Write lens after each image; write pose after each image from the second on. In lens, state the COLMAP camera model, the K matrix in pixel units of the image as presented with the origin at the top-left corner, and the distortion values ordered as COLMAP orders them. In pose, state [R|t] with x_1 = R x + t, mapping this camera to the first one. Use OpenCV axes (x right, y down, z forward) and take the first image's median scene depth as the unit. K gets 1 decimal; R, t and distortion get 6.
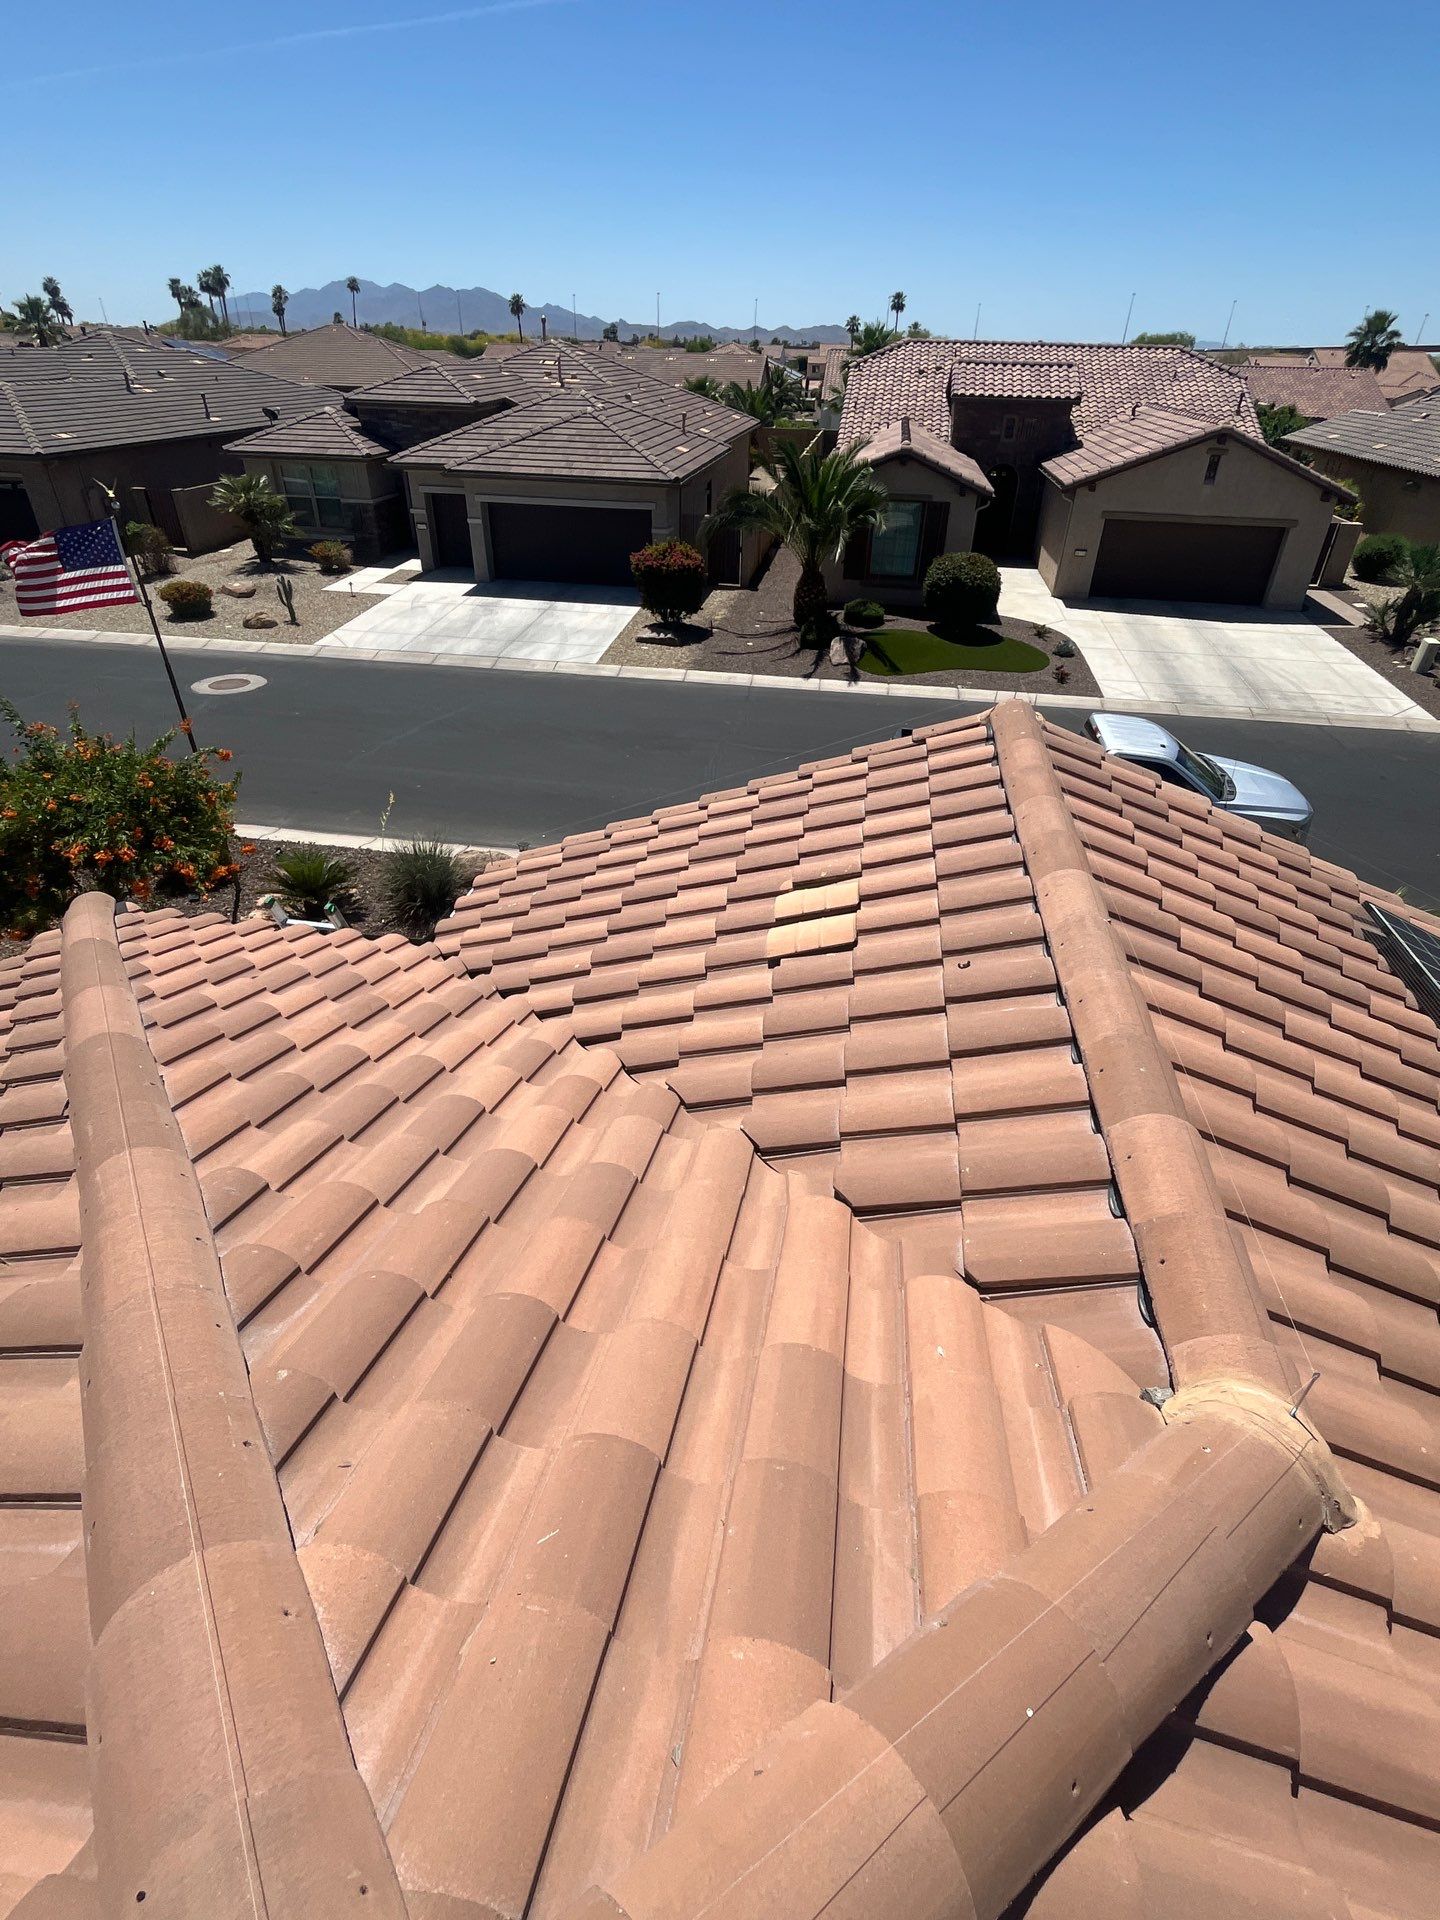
lens RADIAL K [[936.0, 0, 719.2], [0, 936.0, 949.2], [0, 0, 1]] dist [0.000139, -0.000697]
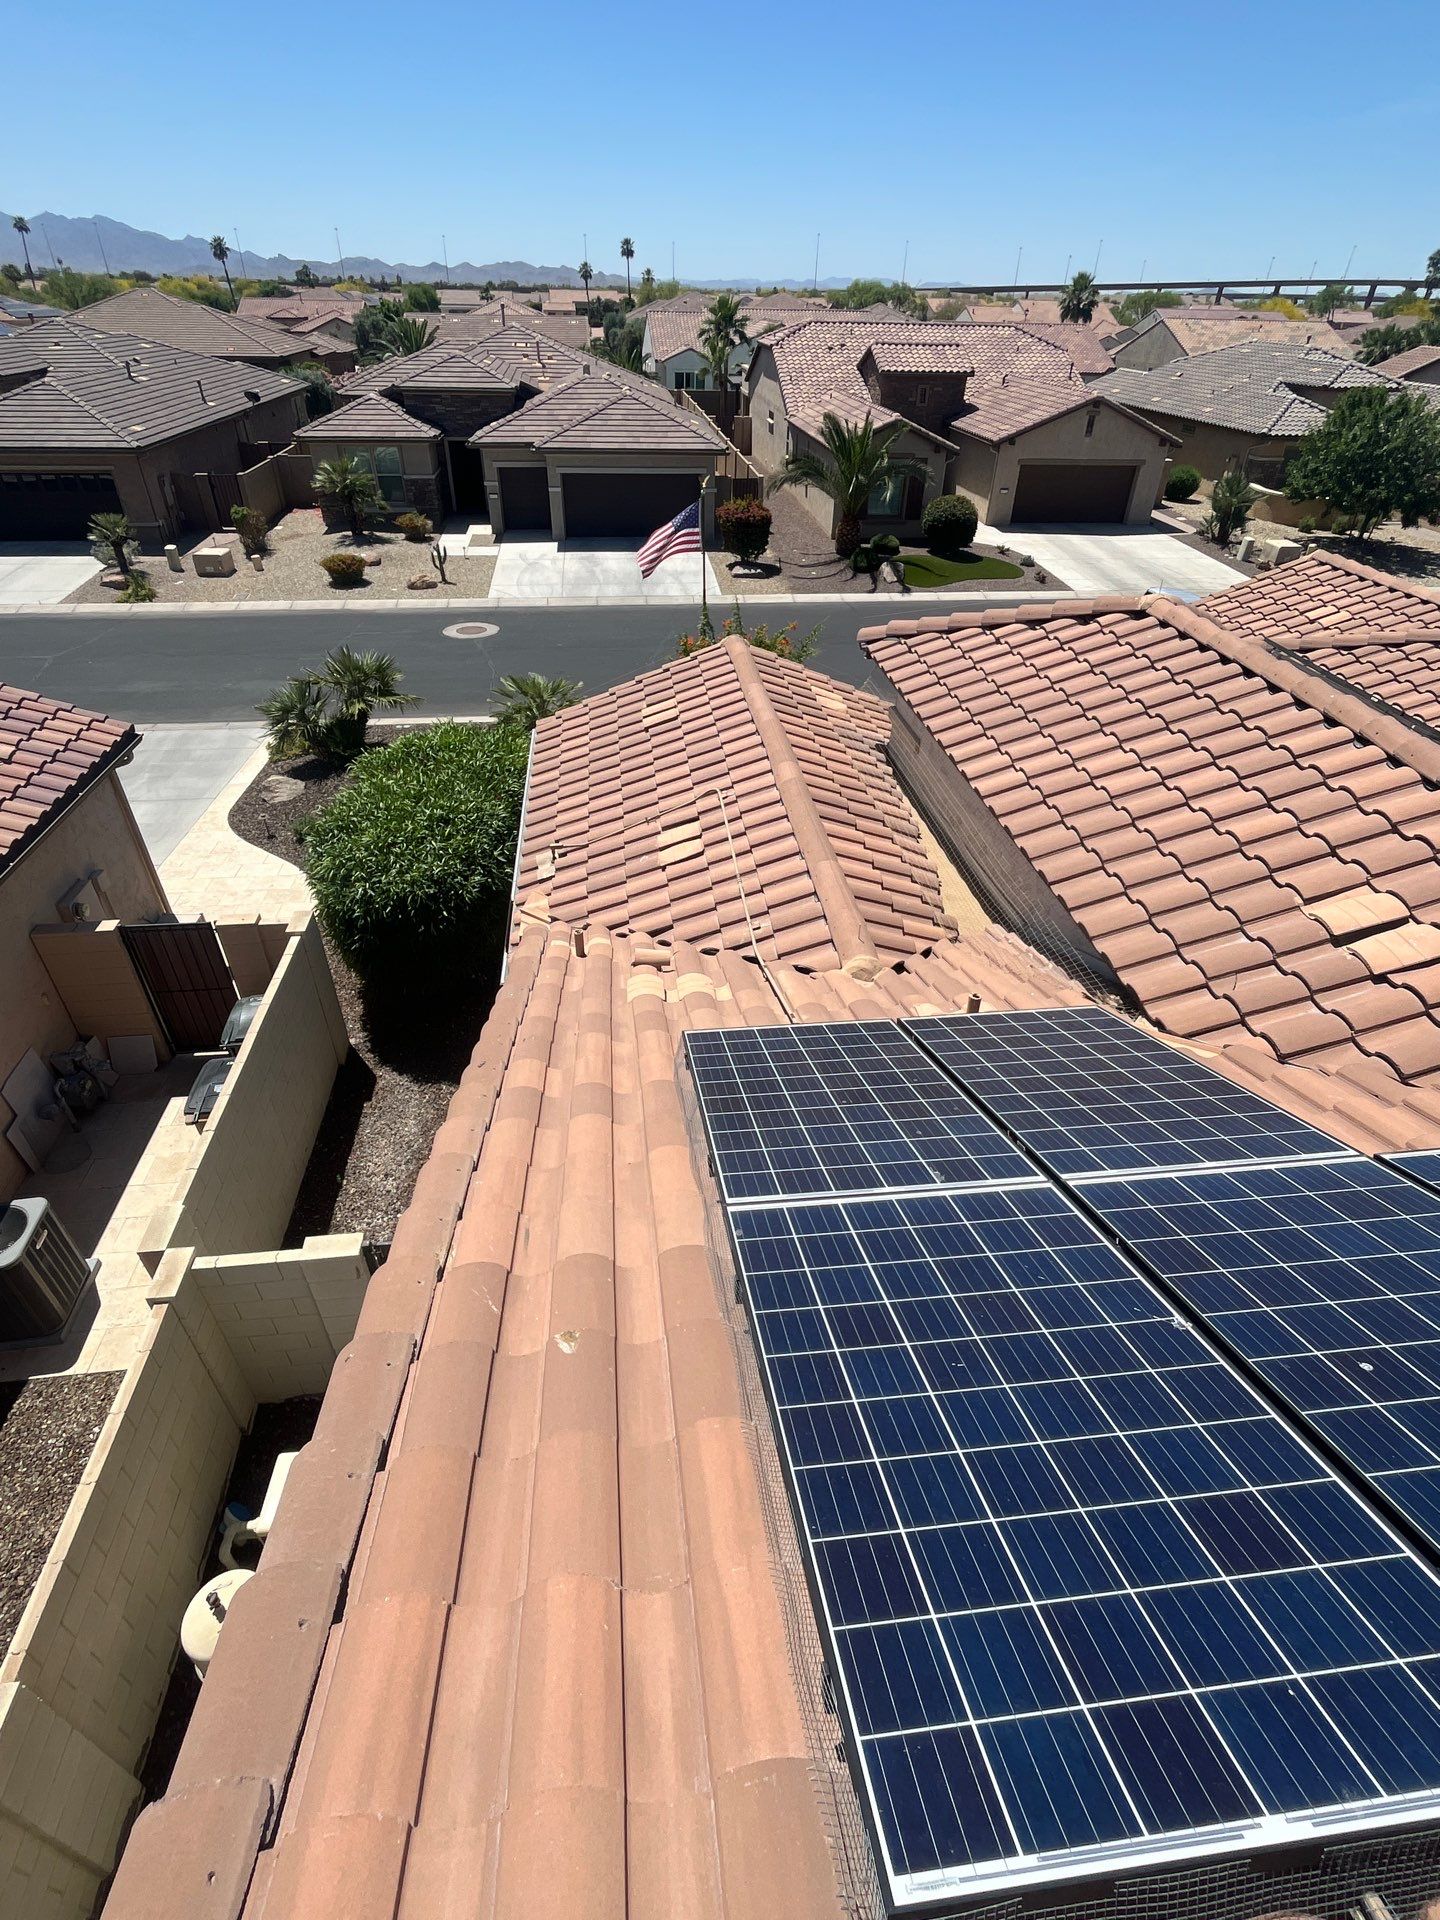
lens RADIAL K [[936.0, 0, 719.2], [0, 936.0, 949.2], [0, 0, 1]] dist [0.000139, -0.000697]
pose [[0.963134, -0.156820, 0.218587, -0.408595], [0.146719, 0.987245, 0.061808, 0.087406], [-0.225492, -0.027459, 0.973858, -0.245998]]
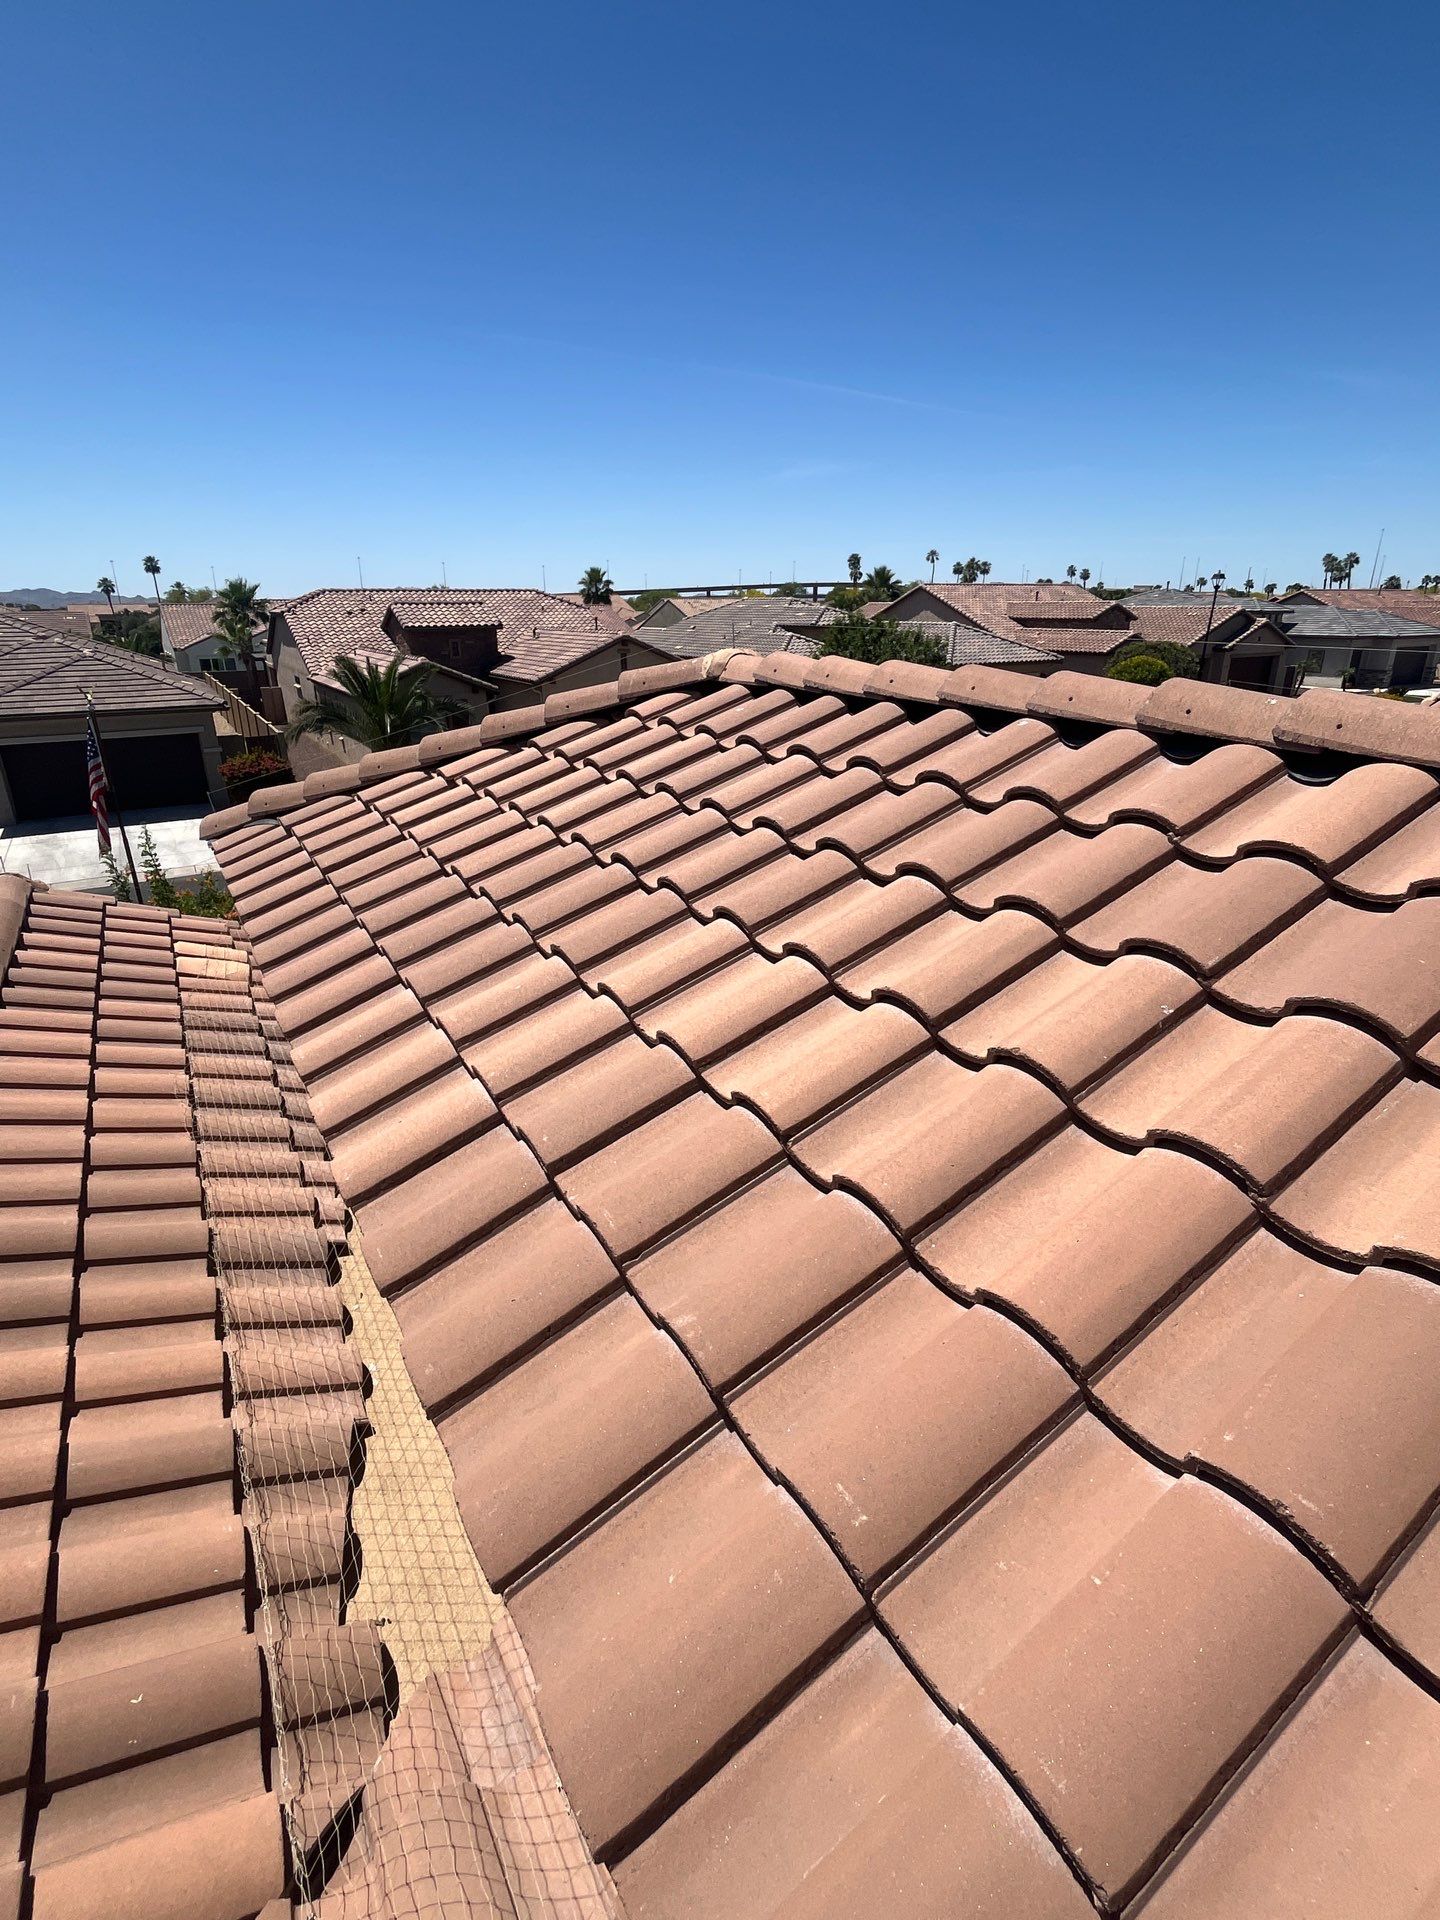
lens RADIAL K [[936.0, 0, 719.2], [0, 936.0, 949.2], [0, 0, 1]] dist [0.000139, -0.000697]
pose [[0.767102, -0.248108, 0.591605, -0.296368], [0.368803, 0.925118, -0.090229, 0.072232], [-0.524918, 0.287401, 0.801163, -0.093701]]
